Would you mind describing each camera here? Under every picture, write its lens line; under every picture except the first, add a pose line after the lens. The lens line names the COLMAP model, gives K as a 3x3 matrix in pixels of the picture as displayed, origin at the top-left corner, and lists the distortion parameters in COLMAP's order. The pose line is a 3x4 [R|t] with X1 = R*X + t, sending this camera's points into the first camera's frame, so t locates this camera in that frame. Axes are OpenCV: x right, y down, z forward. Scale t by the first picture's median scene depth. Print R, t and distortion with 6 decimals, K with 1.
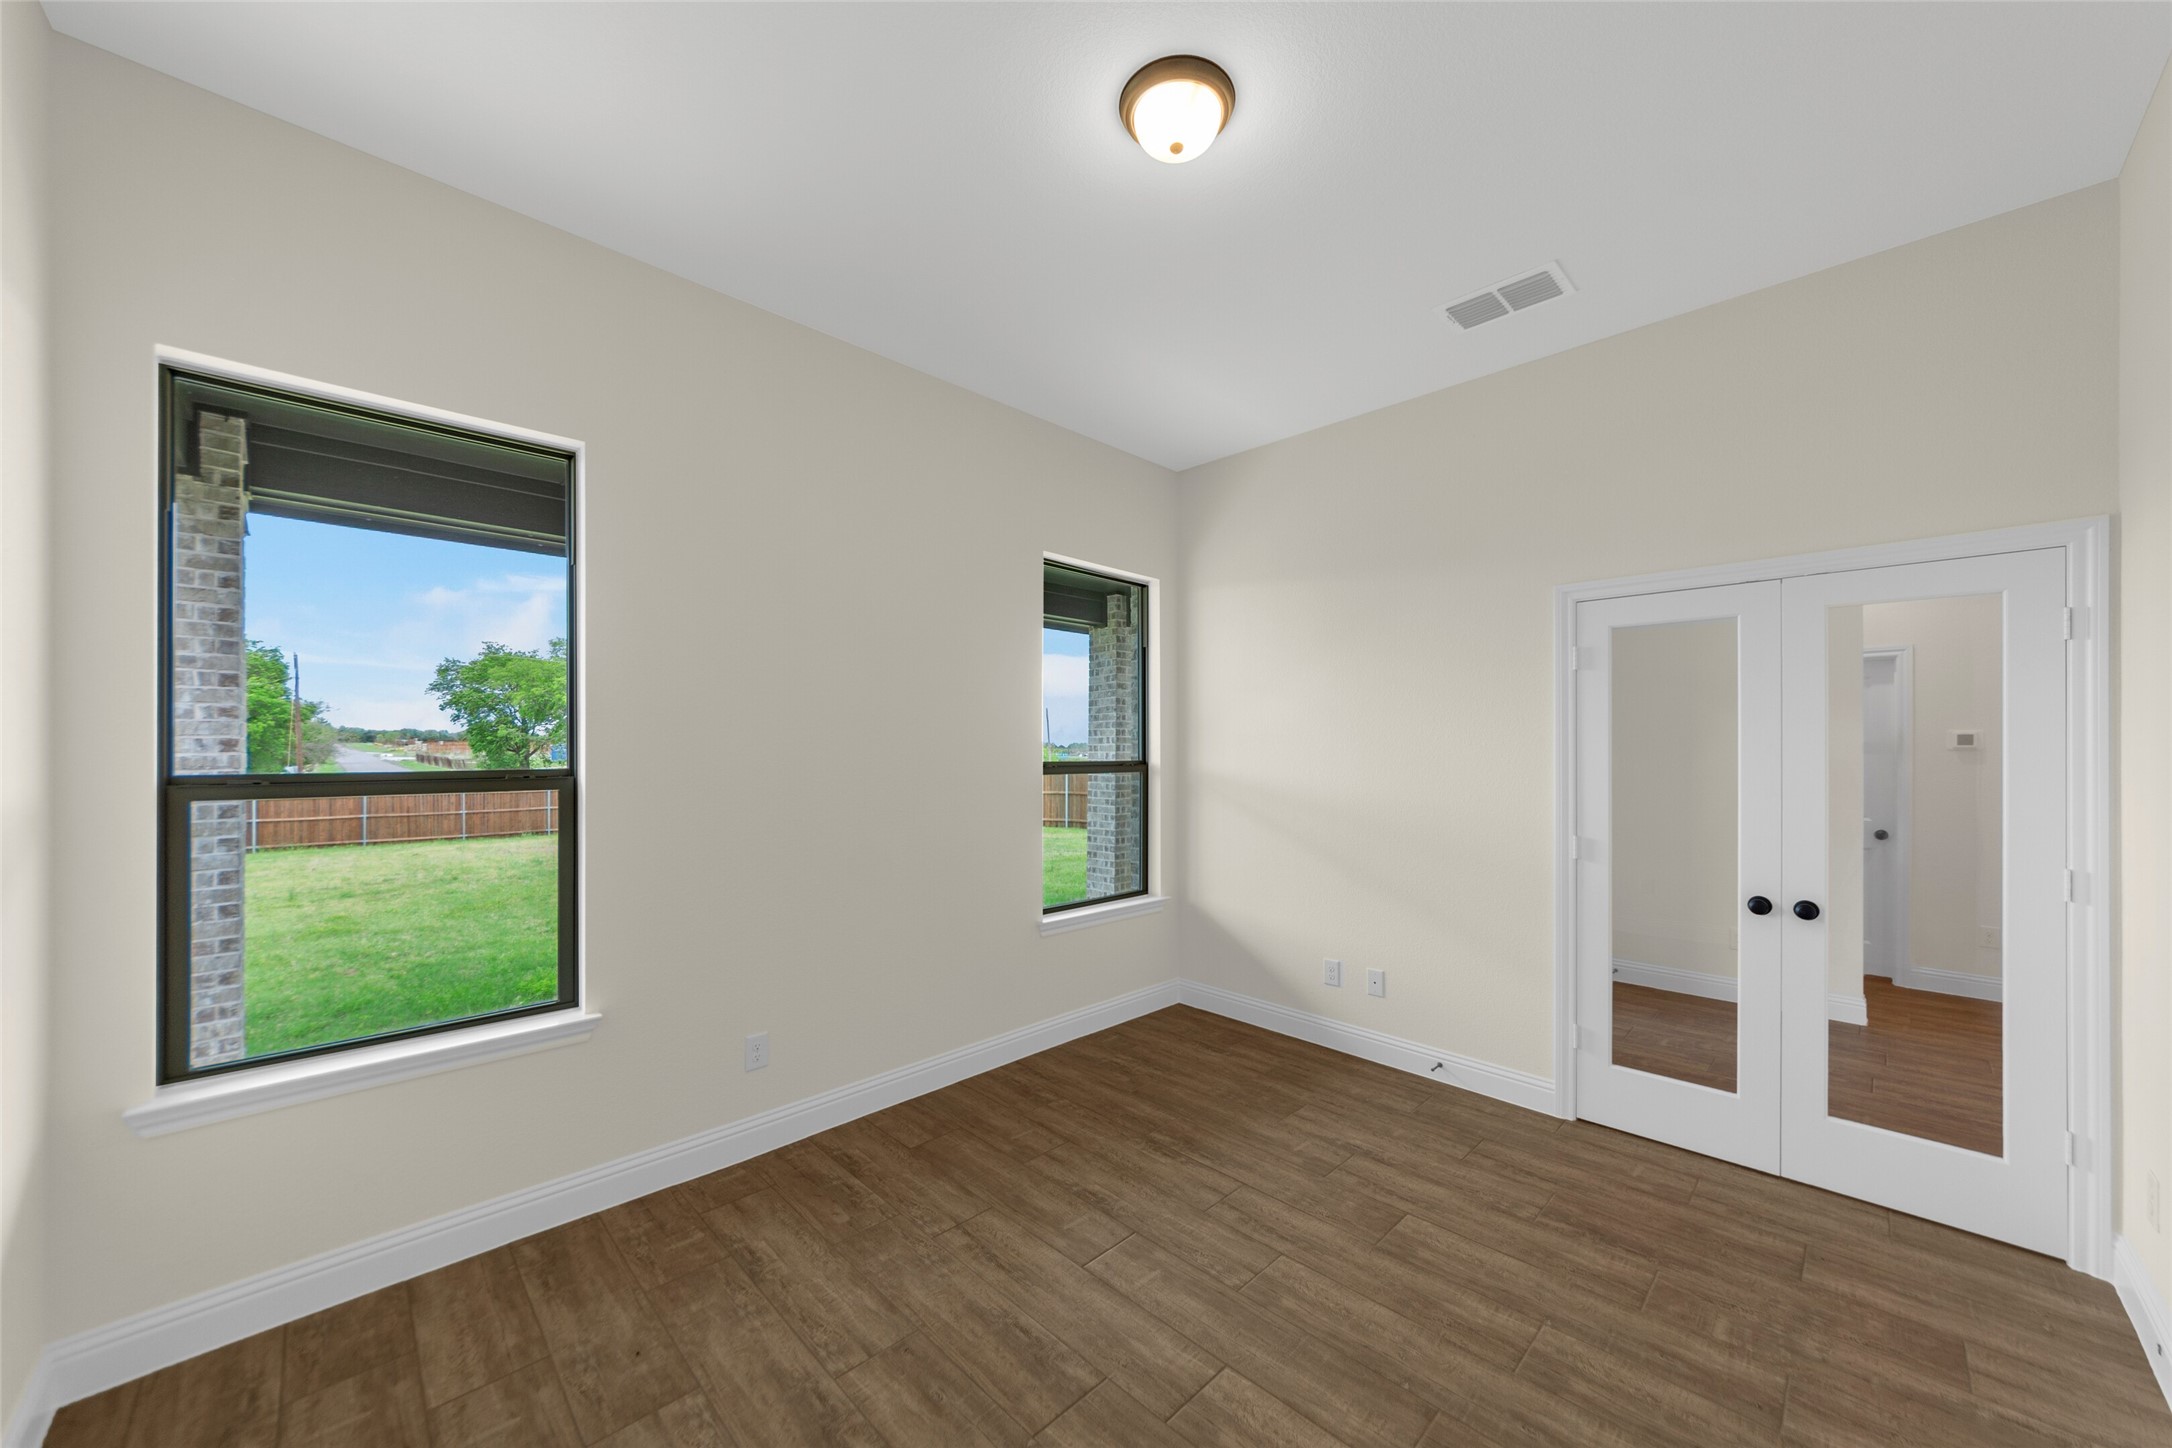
lens RADIAL K [[779.5, 0, 1092.6], [0, 779.5, 734.4], [0, 0, 1]] dist [0.011345, -0.007200]
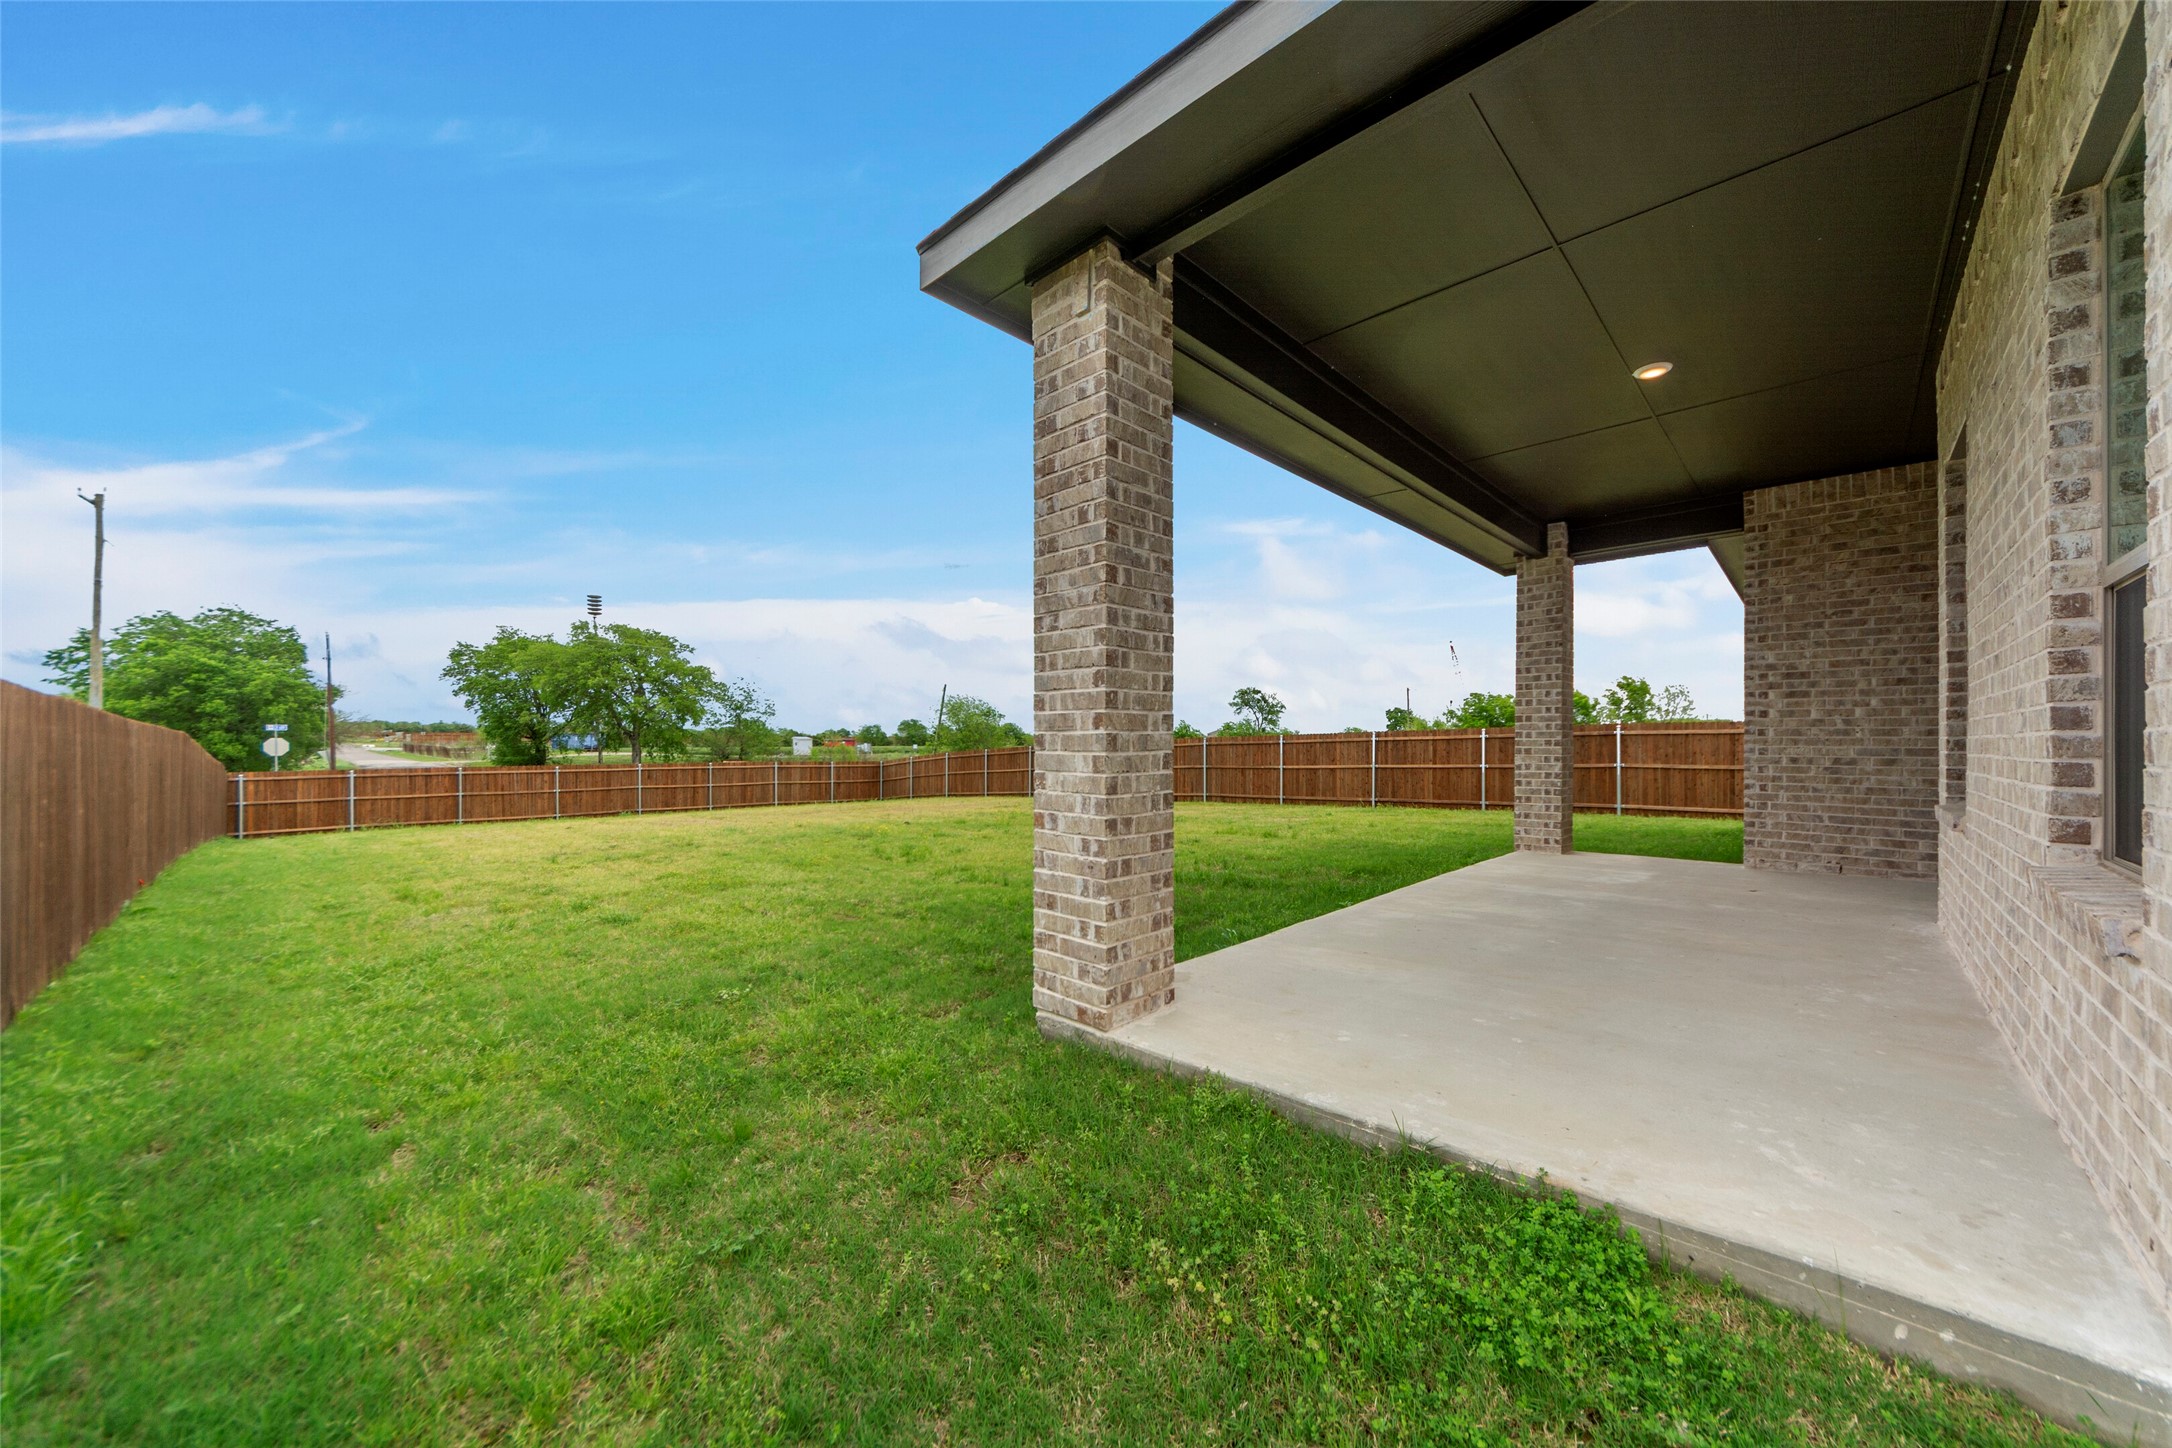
lens RADIAL K [[770.1, 0, 1083.8], [0, 770.1, 738.7], [0, 0, 1]] dist [0.014831, 0.000035]
pose [[0.999636, -0.000554, 0.026986, -0.175158], [0.000182, 0.999905, 0.013777, 0.021144], [-0.026991, -0.013768, 0.999541, 0.024390]]
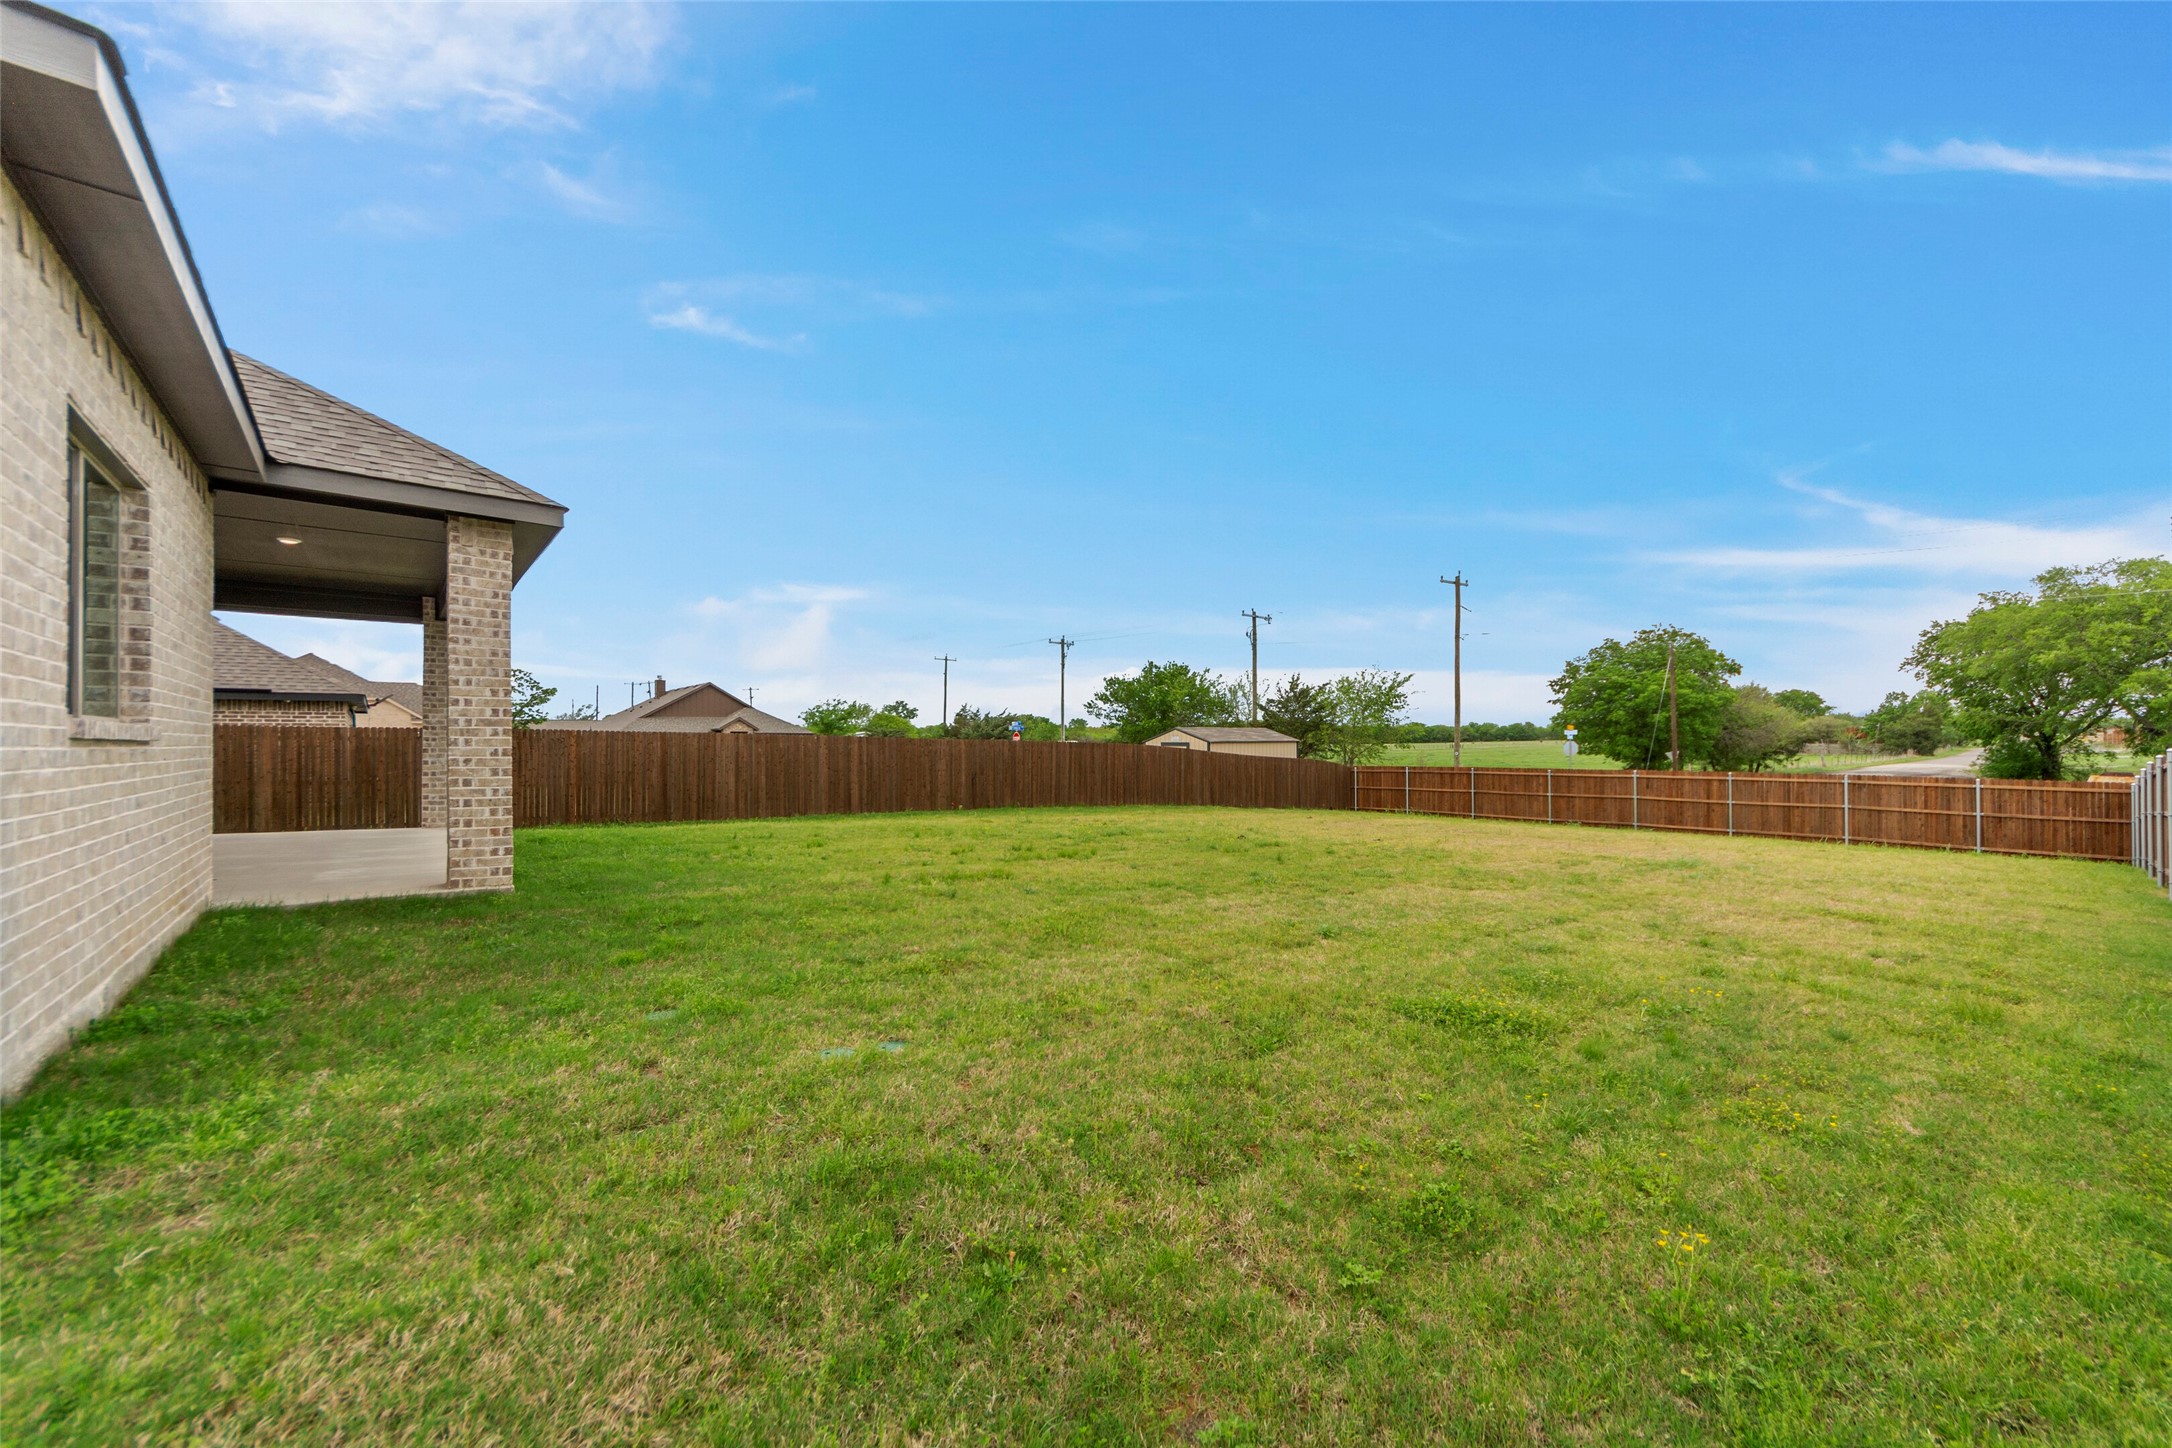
lens RADIAL K [[862.8, 0, 1086.0], [0, 862.8, 724.0], [0, 0, 1]] dist [0.000653, 0.000001]
pose [[-0.091285, -0.027618, -0.995442, 0.275376], [0.016663, 0.999433, -0.029257, 0.035917], [0.995685, -0.019258, -0.090773, 0.535295]]
